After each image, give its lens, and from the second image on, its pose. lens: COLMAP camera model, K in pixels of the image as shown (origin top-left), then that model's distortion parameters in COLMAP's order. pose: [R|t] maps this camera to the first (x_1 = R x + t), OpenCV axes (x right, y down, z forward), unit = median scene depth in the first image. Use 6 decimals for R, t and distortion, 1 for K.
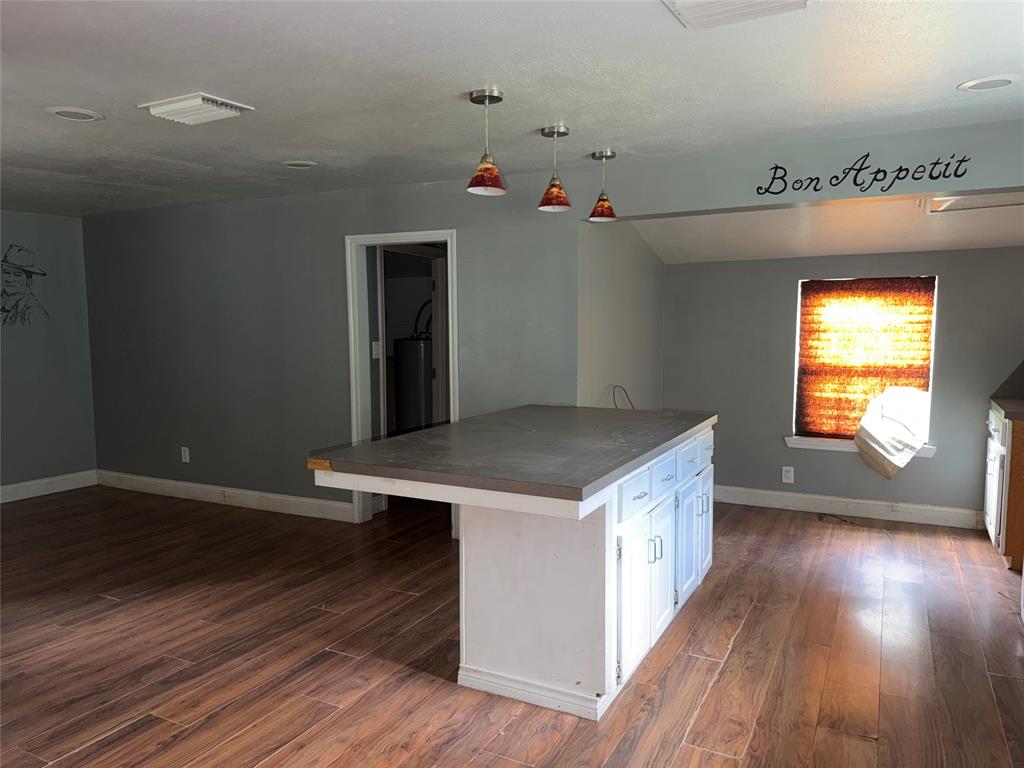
lens RADIAL K [[723.9, 0, 504.9], [0, 723.9, 386.5], [0, 0, 1]] dist [0.000932, -0.017062]
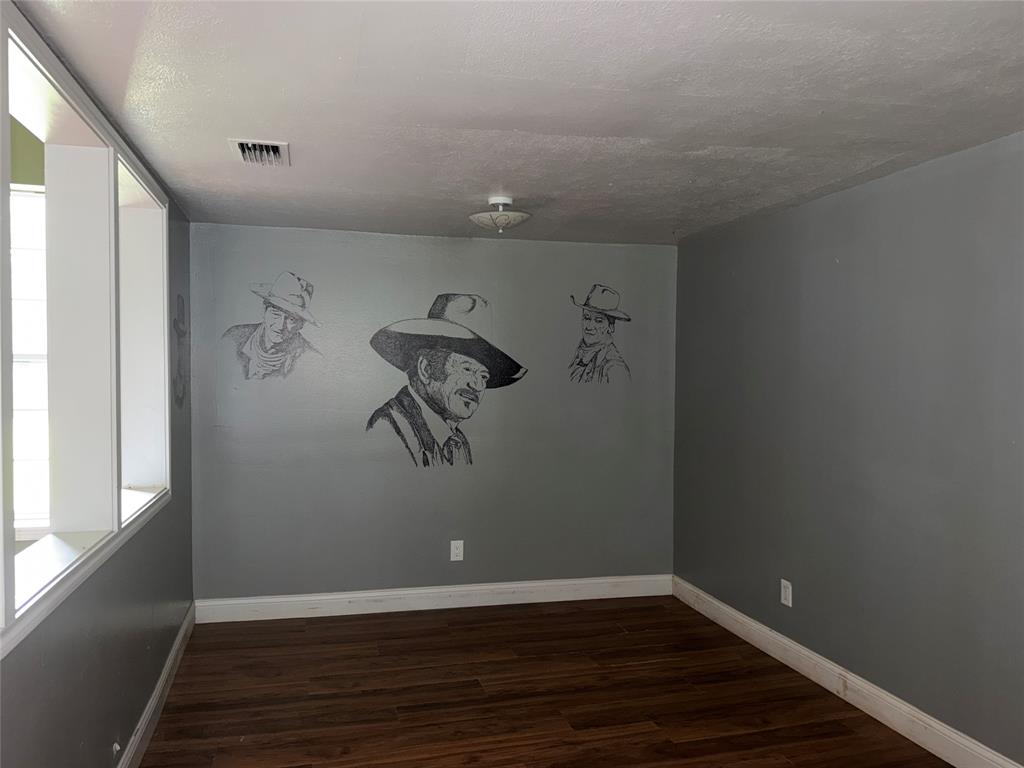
lens RADIAL K [[723.9, 0, 504.2], [0, 723.9, 383.9], [0, 0, 1]] dist [0.000932, -0.017062]
pose [[0.686376, 0.021203, -0.726937, -0.153658], [-0.079082, 0.995823, -0.045624, -0.038208], [0.722934, 0.088803, 0.685187, 0.369515]]
